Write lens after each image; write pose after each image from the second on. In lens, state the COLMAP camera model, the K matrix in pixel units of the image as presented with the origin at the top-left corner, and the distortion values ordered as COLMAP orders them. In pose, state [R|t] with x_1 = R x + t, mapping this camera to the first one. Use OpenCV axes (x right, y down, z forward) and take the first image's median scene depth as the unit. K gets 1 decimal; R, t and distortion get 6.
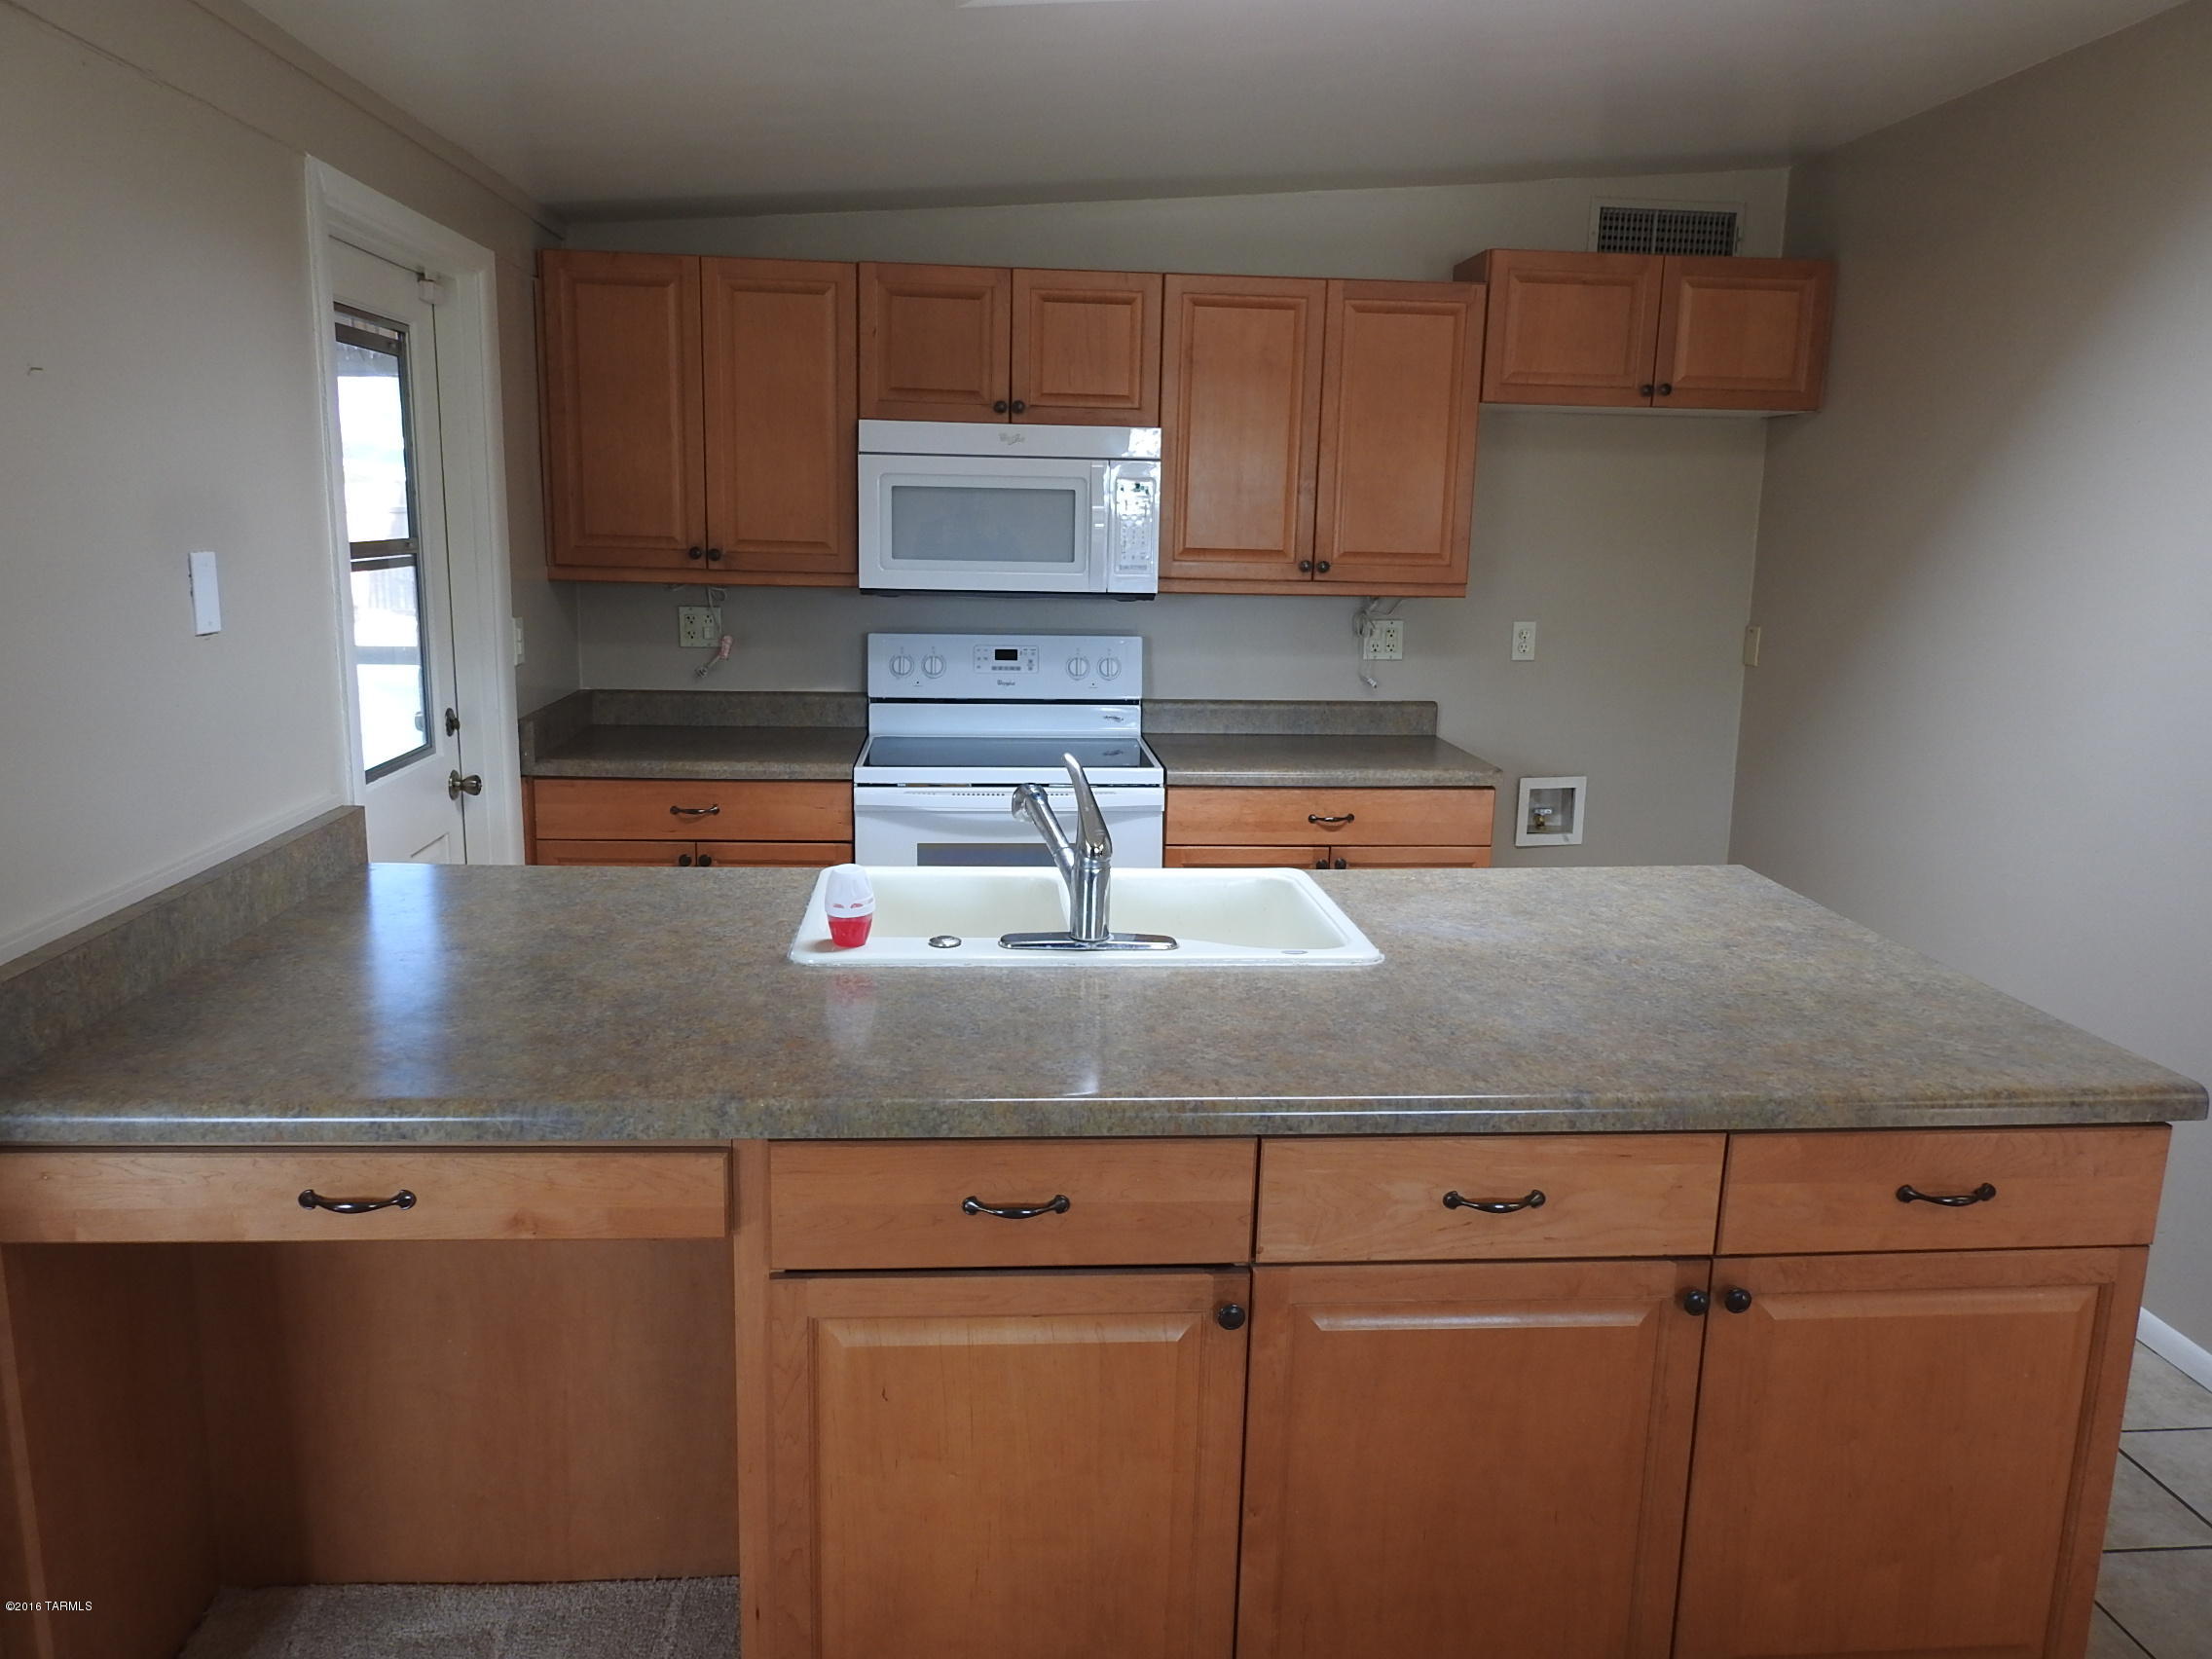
lens RADIAL K [[1581.8, 0, 1111.2], [0, 1581.8, 832.8], [0, 0, 1]] dist [-0.008236, -0.000782]
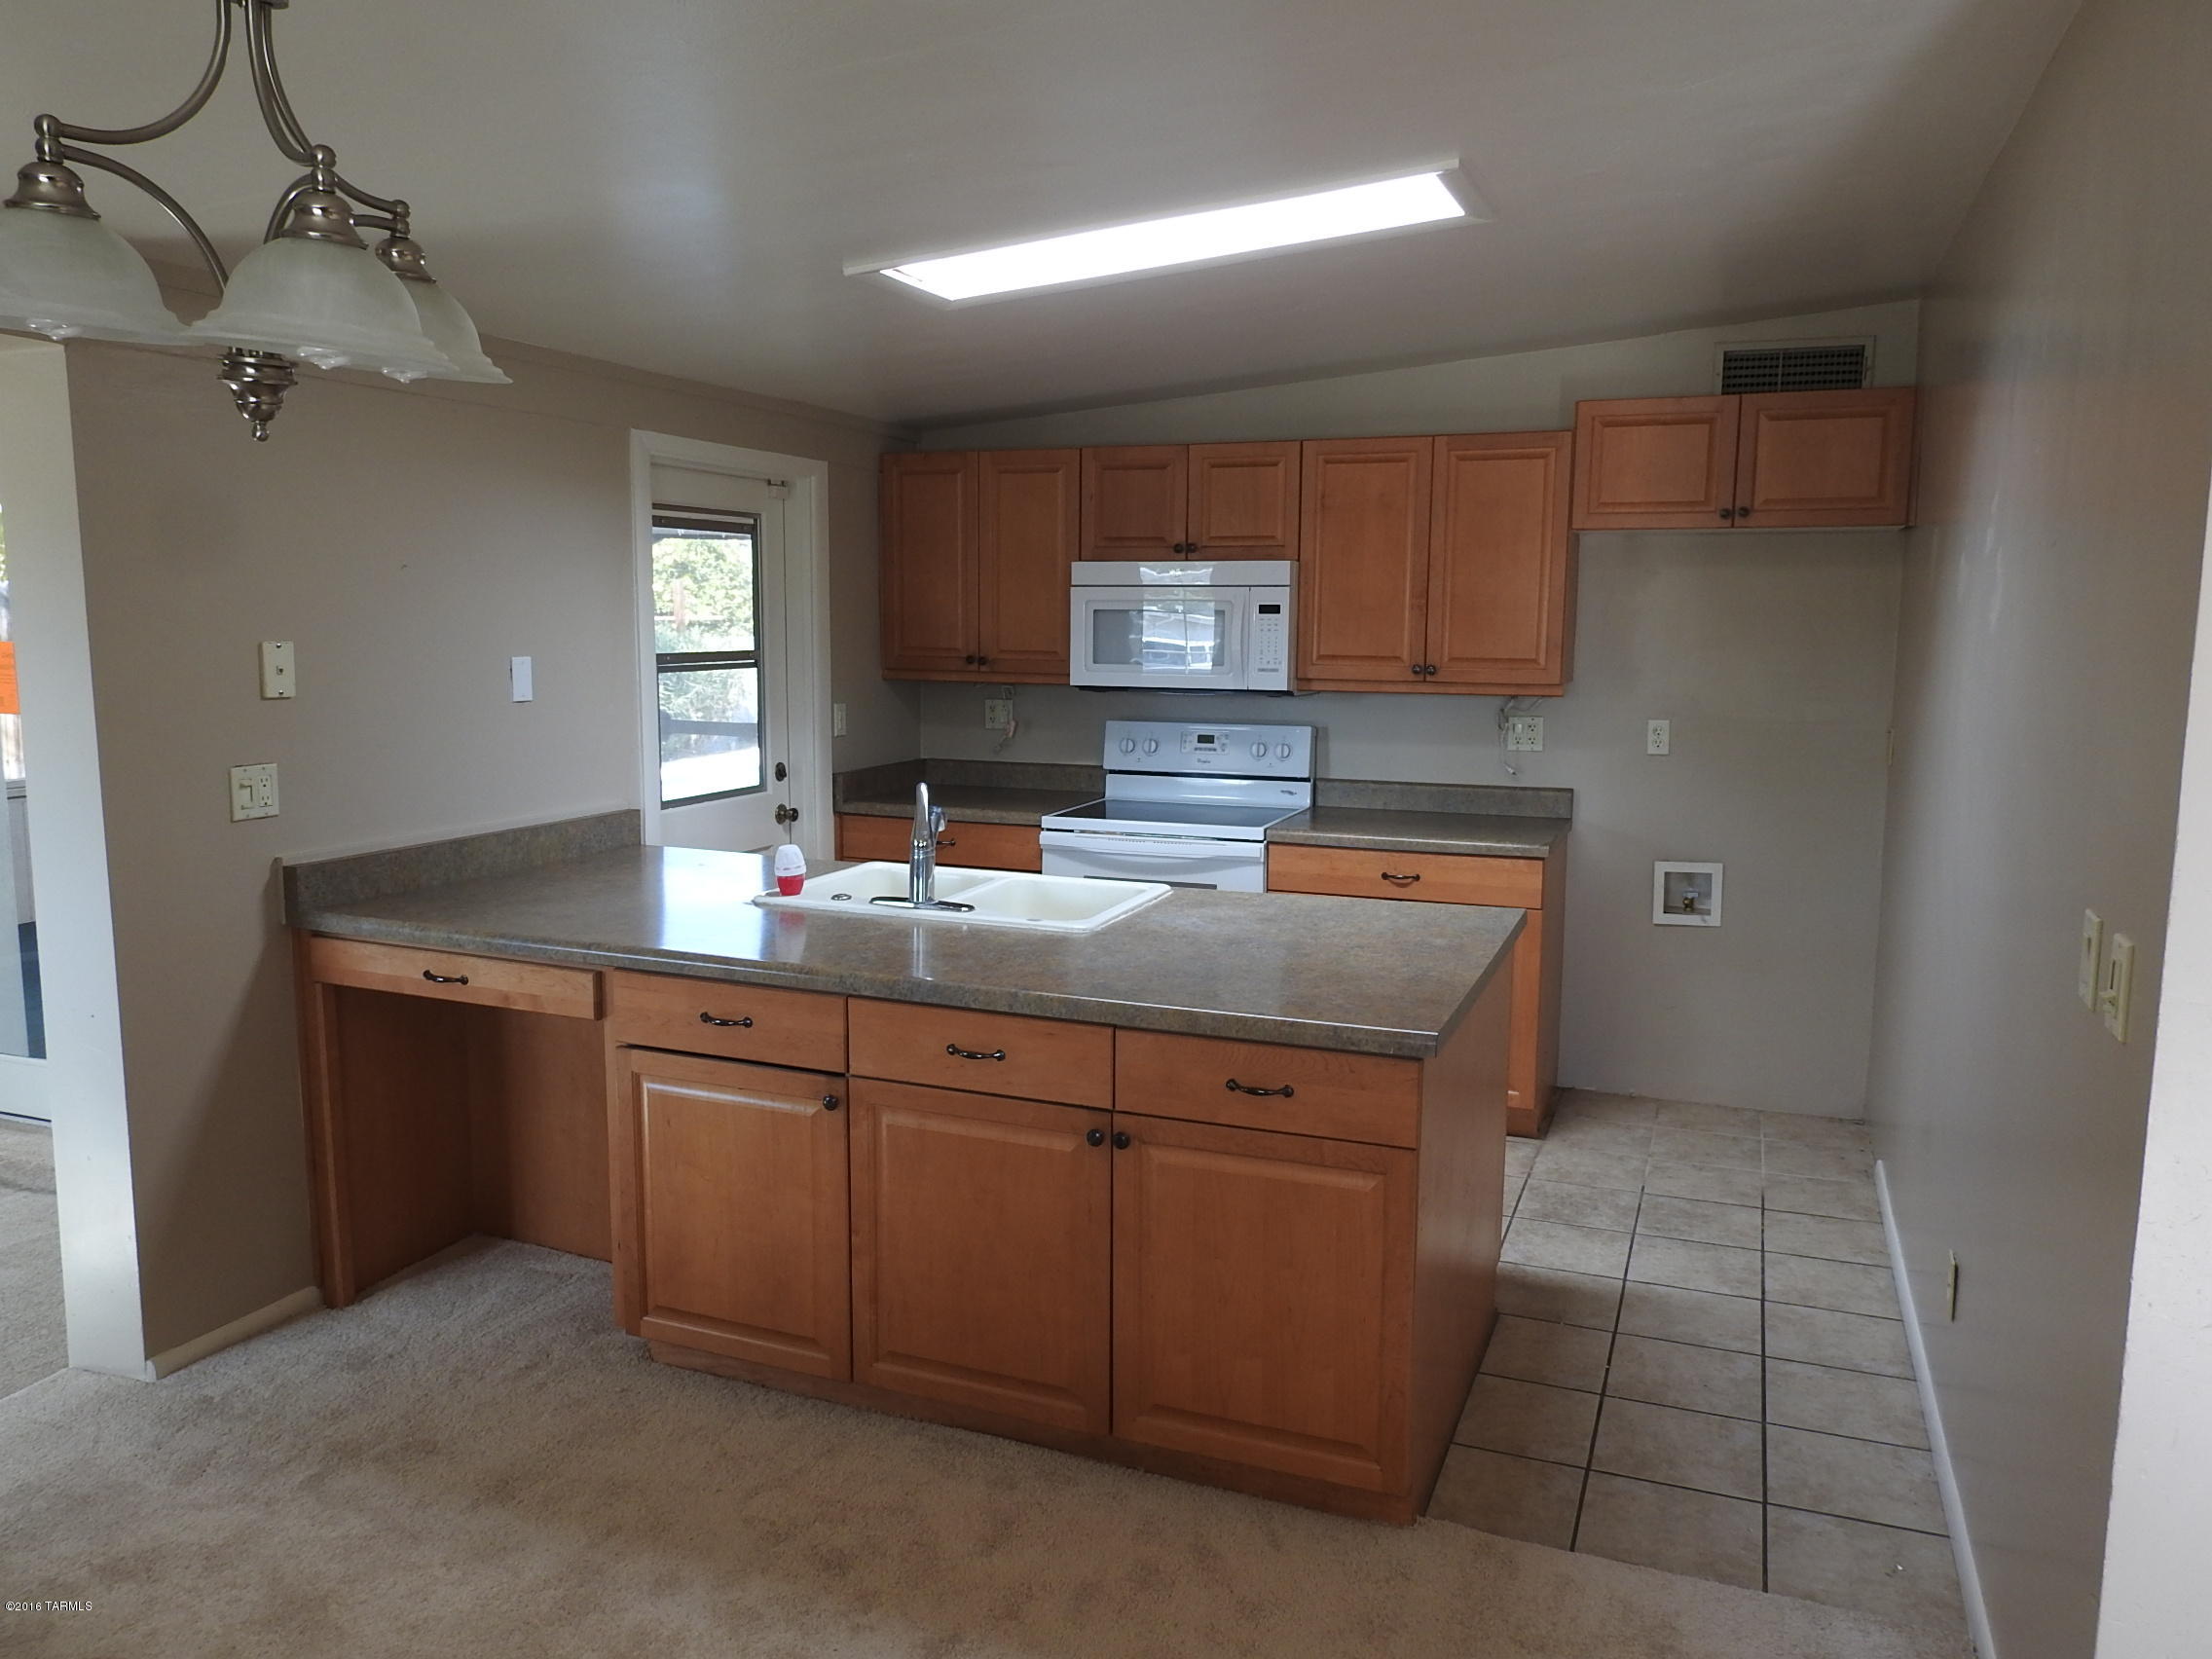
lens RADIAL K [[1581.8, 0, 1108.2], [0, 1581.8, 825.3], [0, 0, 1]] dist [-0.008236, -0.000782]
pose [[0.893442, 0.044488, -0.446970, 0.490093], [-0.077129, 0.995498, -0.055089, 0.036524], [0.442507, 0.083693, 0.892851, -0.182394]]
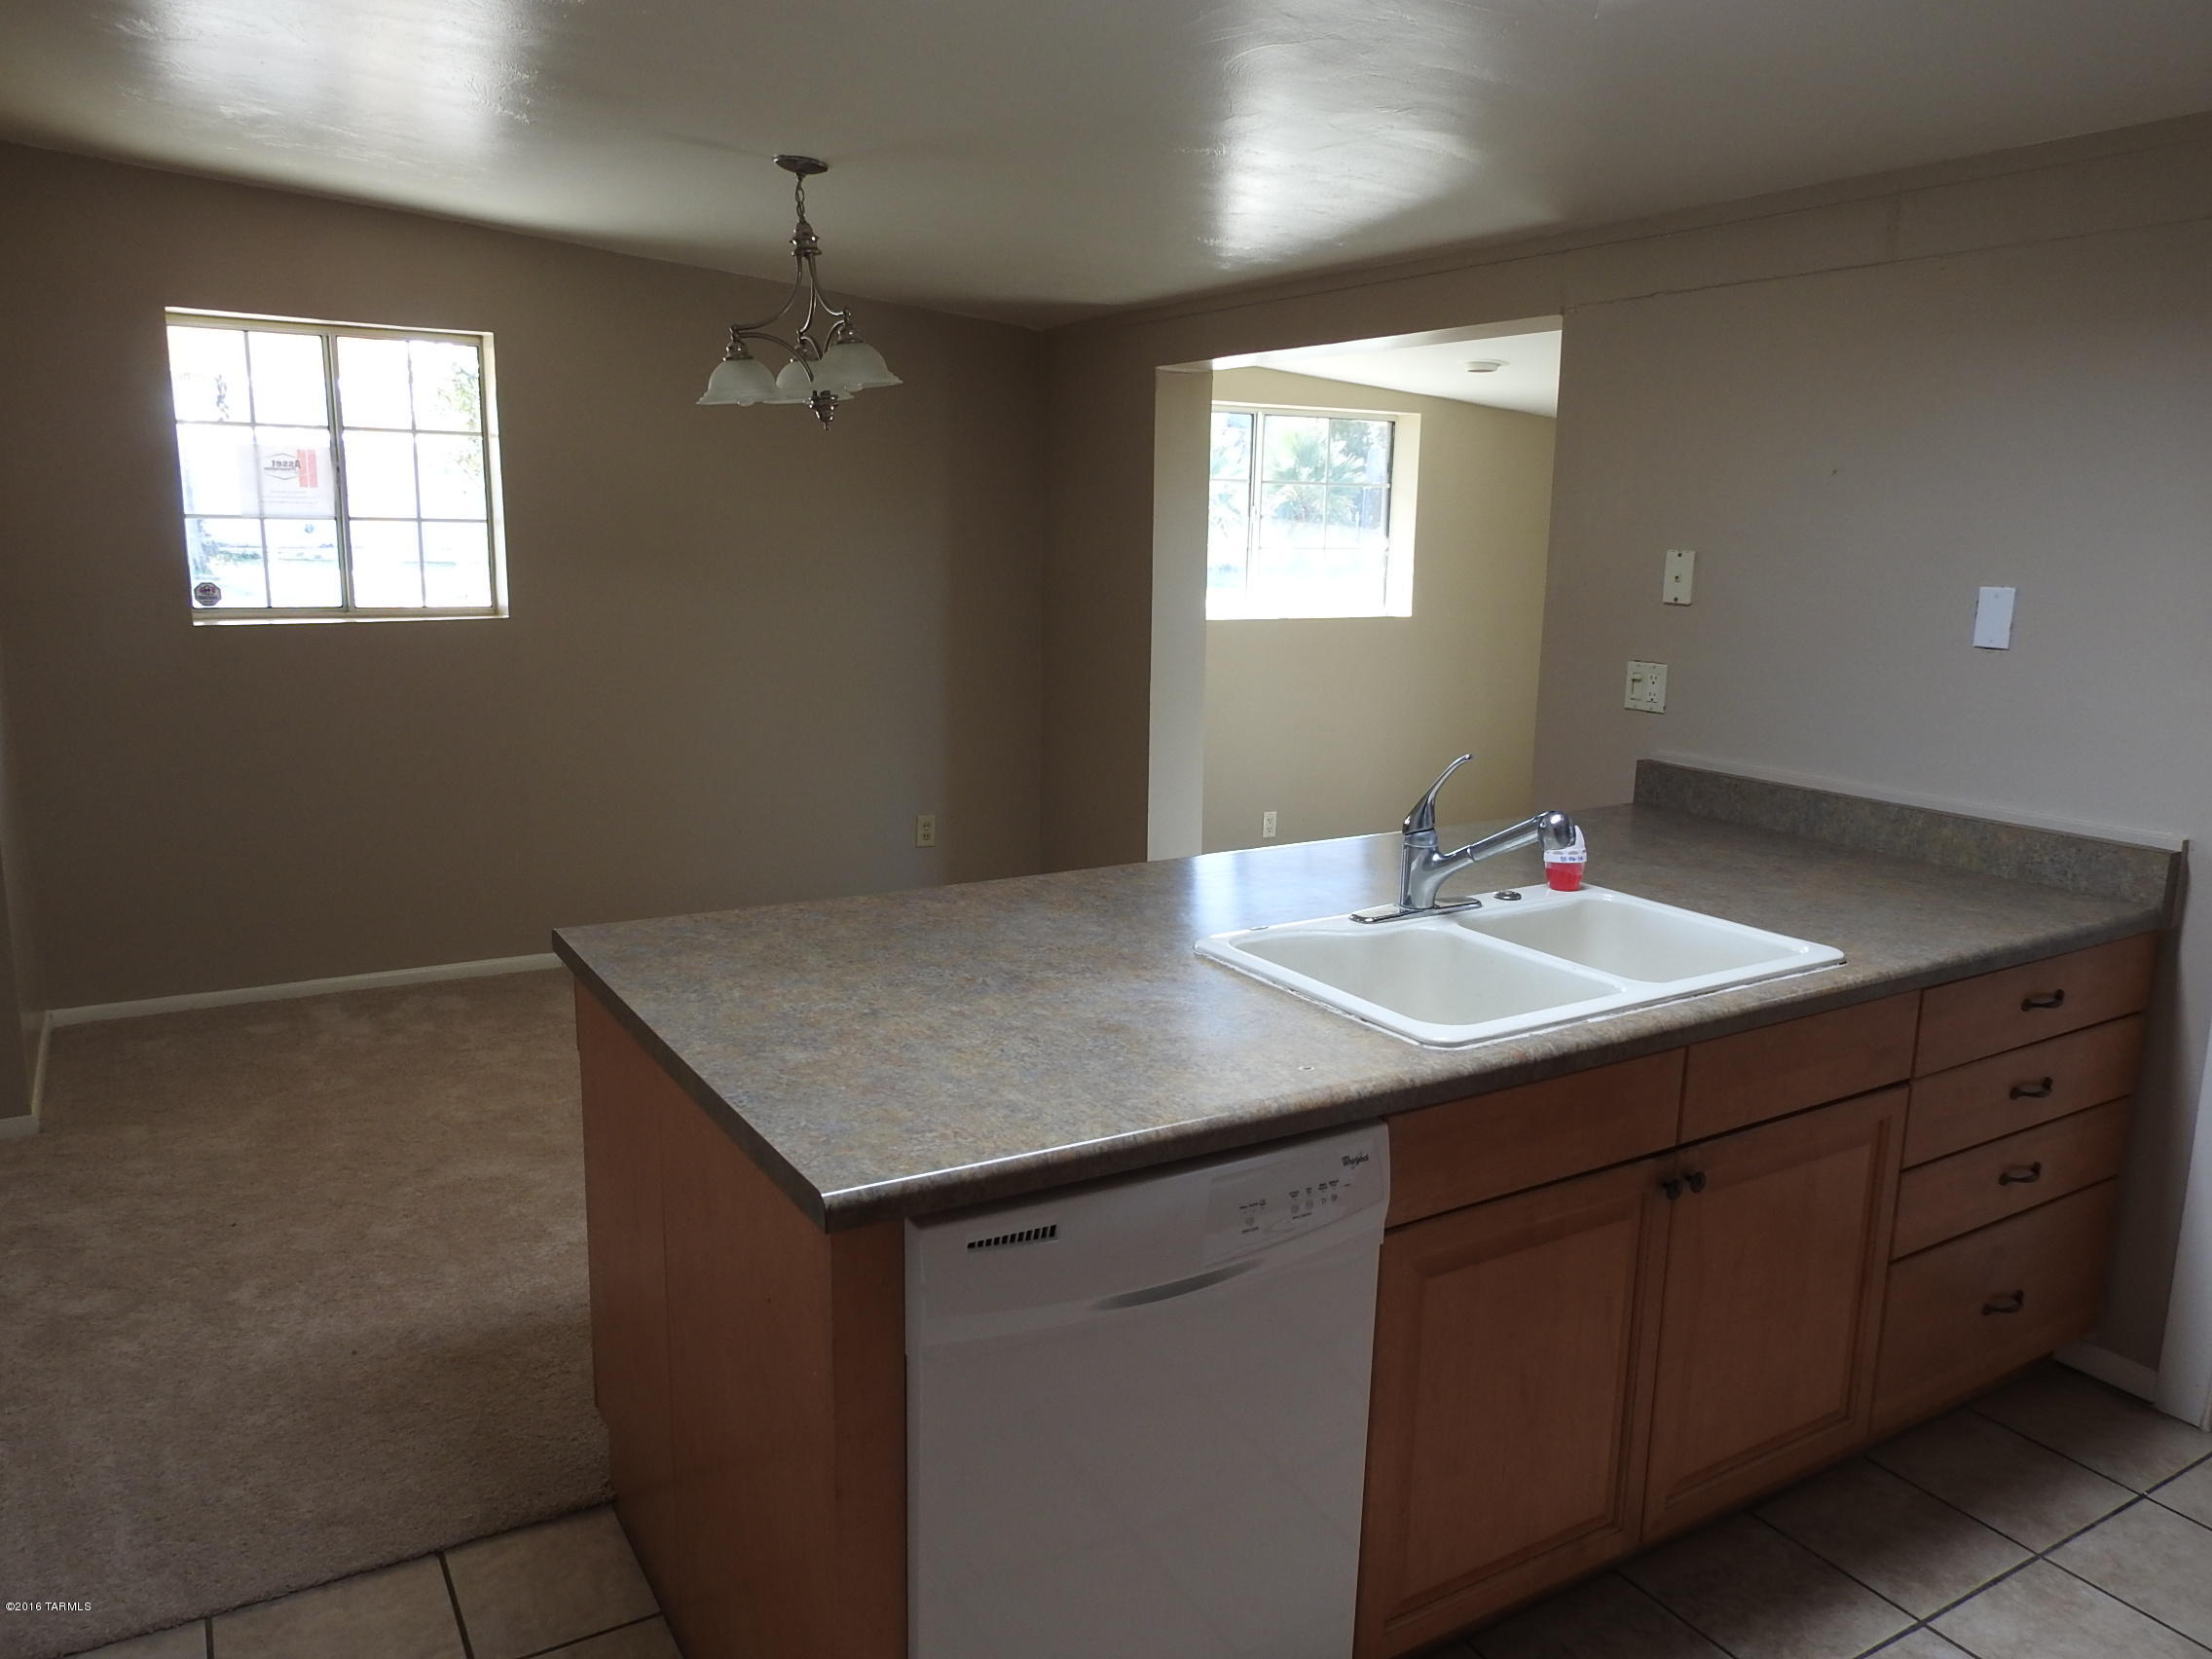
lens RADIAL K [[1581.8, 0, 1109.3], [0, 1581.8, 826.2], [0, 0, 1]] dist [-0.008236, -0.000782]
pose [[-0.895514, 0.049081, -0.442318, 0.401009], [-0.123375, 0.927563, 0.352711, -0.212277], [0.427589, 0.370429, -0.824591, 1.064161]]
